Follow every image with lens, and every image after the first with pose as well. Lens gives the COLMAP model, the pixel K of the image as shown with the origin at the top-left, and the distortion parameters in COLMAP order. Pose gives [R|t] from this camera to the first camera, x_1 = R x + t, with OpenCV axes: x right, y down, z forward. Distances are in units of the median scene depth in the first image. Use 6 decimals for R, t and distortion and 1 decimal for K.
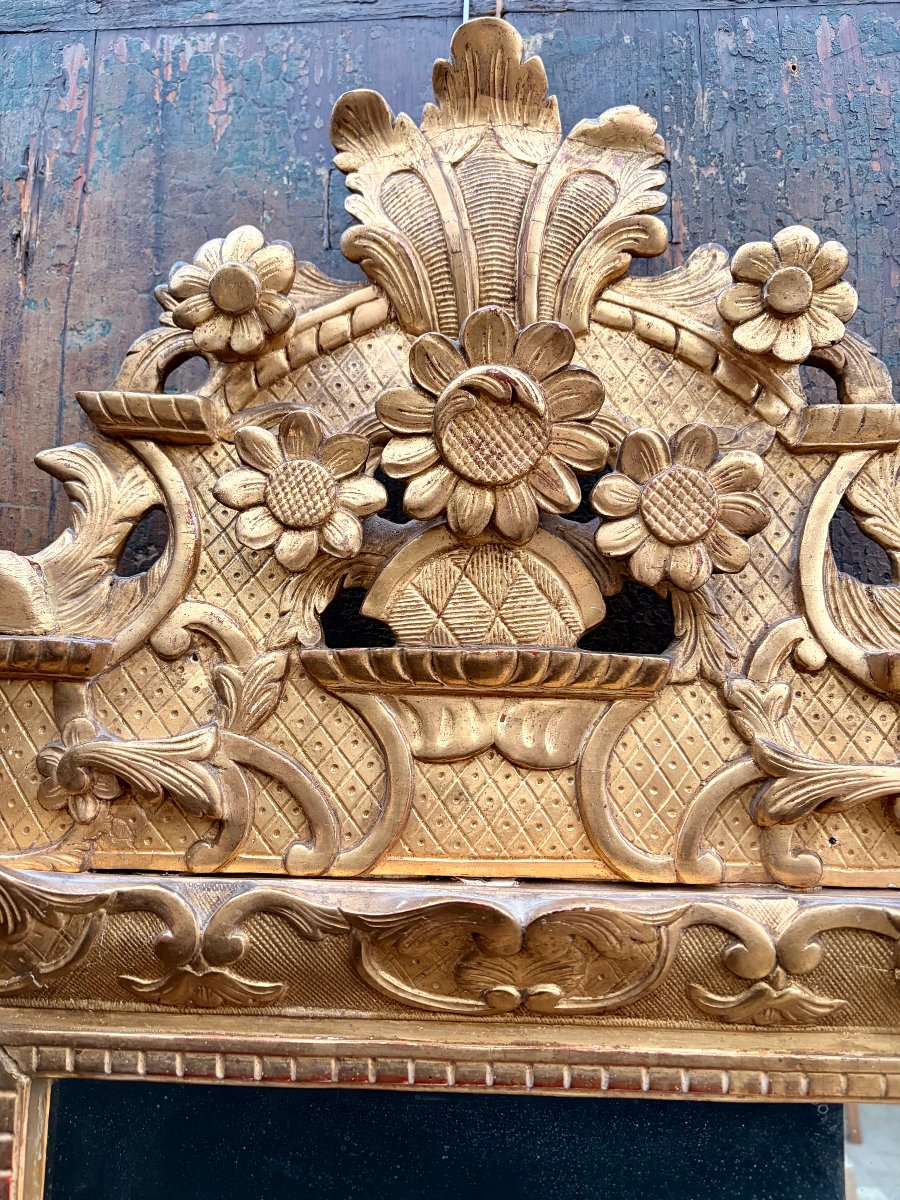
lens RADIAL K [[931.7, 0, 452.5], [0, 931.7, 605.5], [0, 0, 1]] dist [0.006354, -0.016193]
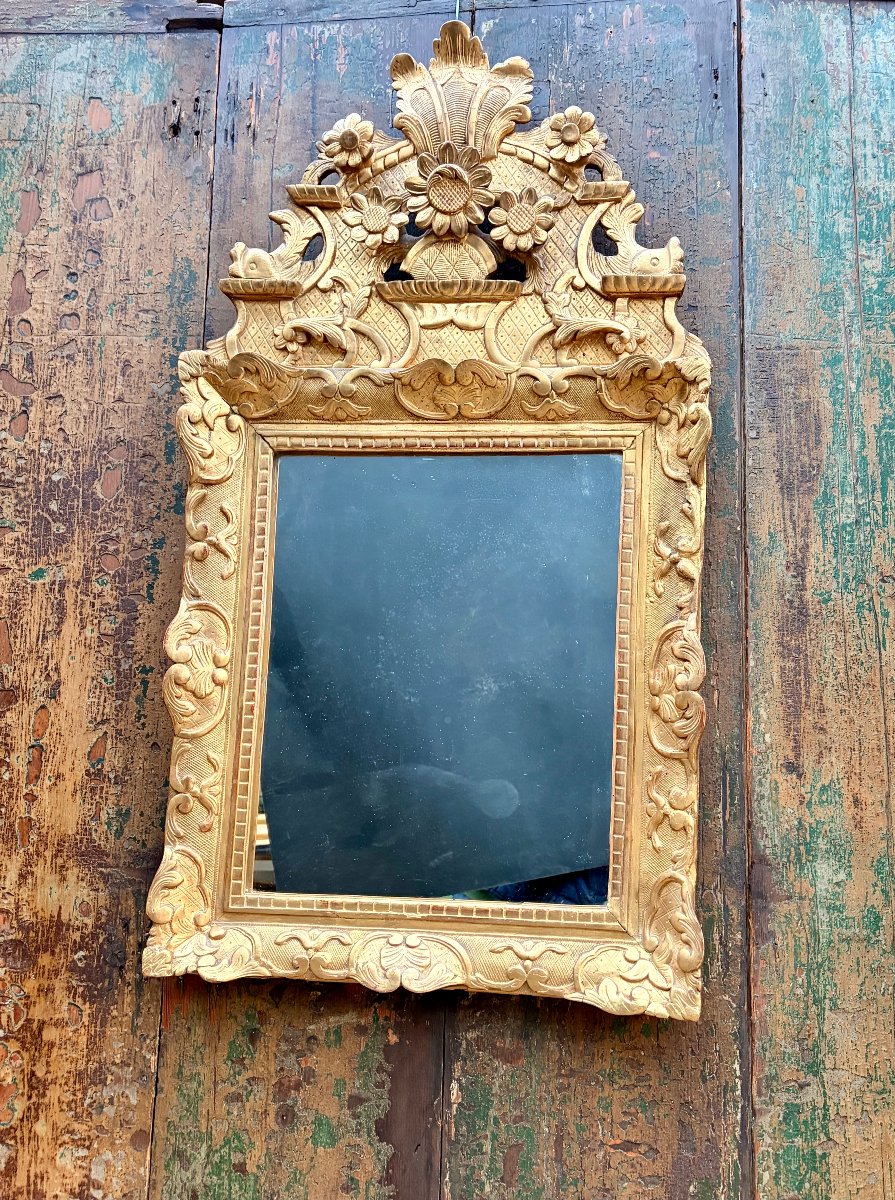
lens RADIAL K [[1117.6, 0, 524.7], [0, 1117.6, 681.8], [0, 0, 1]] dist [0.025025, 0.000000]
pose [[0.997239, 0.004465, -0.074119, 0.465480], [-0.001706, 0.999305, 0.037250, 1.002426], [0.074234, -0.037021, 0.996553, -2.026464]]
